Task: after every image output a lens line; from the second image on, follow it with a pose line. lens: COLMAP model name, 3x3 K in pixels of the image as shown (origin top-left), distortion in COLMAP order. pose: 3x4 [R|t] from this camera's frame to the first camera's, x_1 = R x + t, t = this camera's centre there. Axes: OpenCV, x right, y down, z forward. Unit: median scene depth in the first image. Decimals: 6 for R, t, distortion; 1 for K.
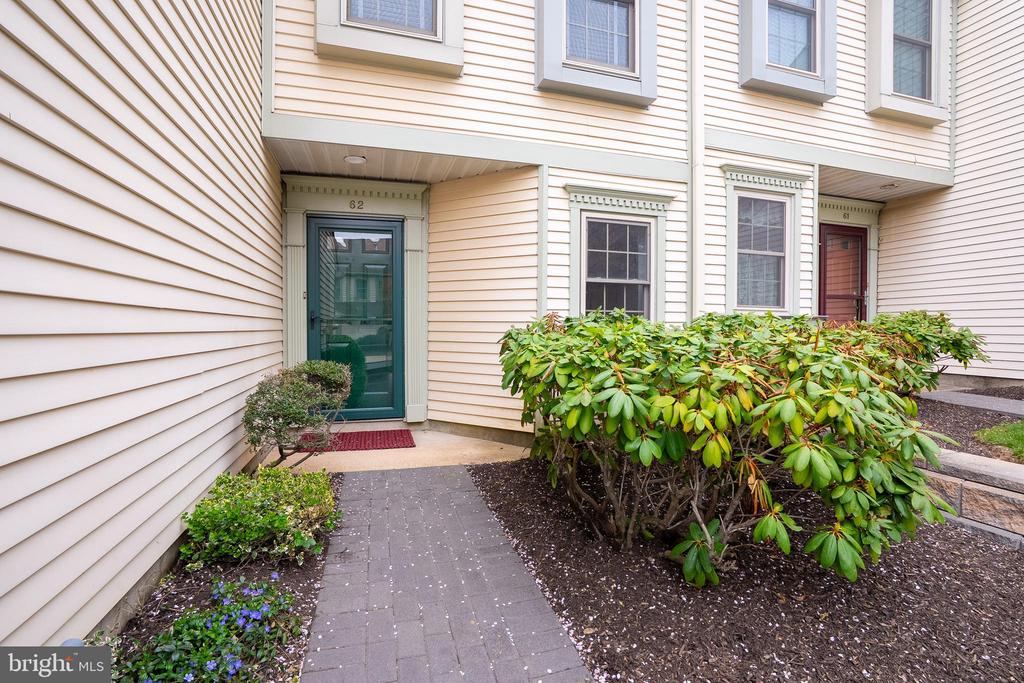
lens RADIAL K [[469.9, 0, 511.0], [0, 469.9, 342.6], [0, 0, 1]] dist [-0.064869, 0.025450]
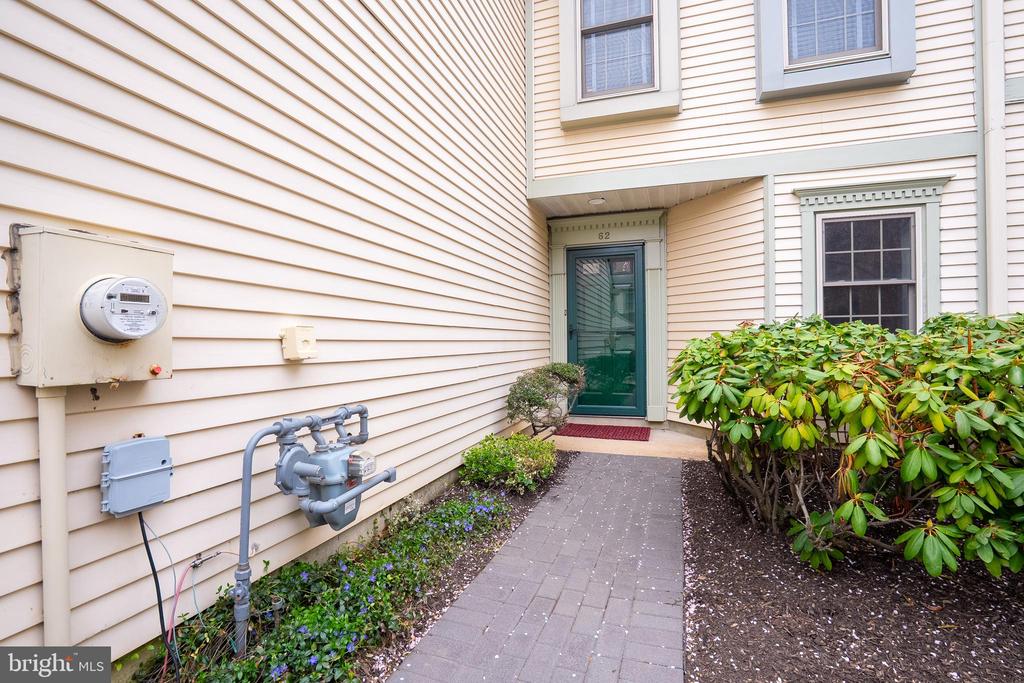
lens RADIAL K [[469.9, 0, 511.0], [0, 469.9, 342.6], [0, 0, 1]] dist [-0.064869, 0.025450]
pose [[0.810984, -0.008323, -0.585010, 0.197014], [-0.006749, 0.999699, -0.023579, 0.011080], [0.585030, 0.023070, 0.810683, -0.130555]]
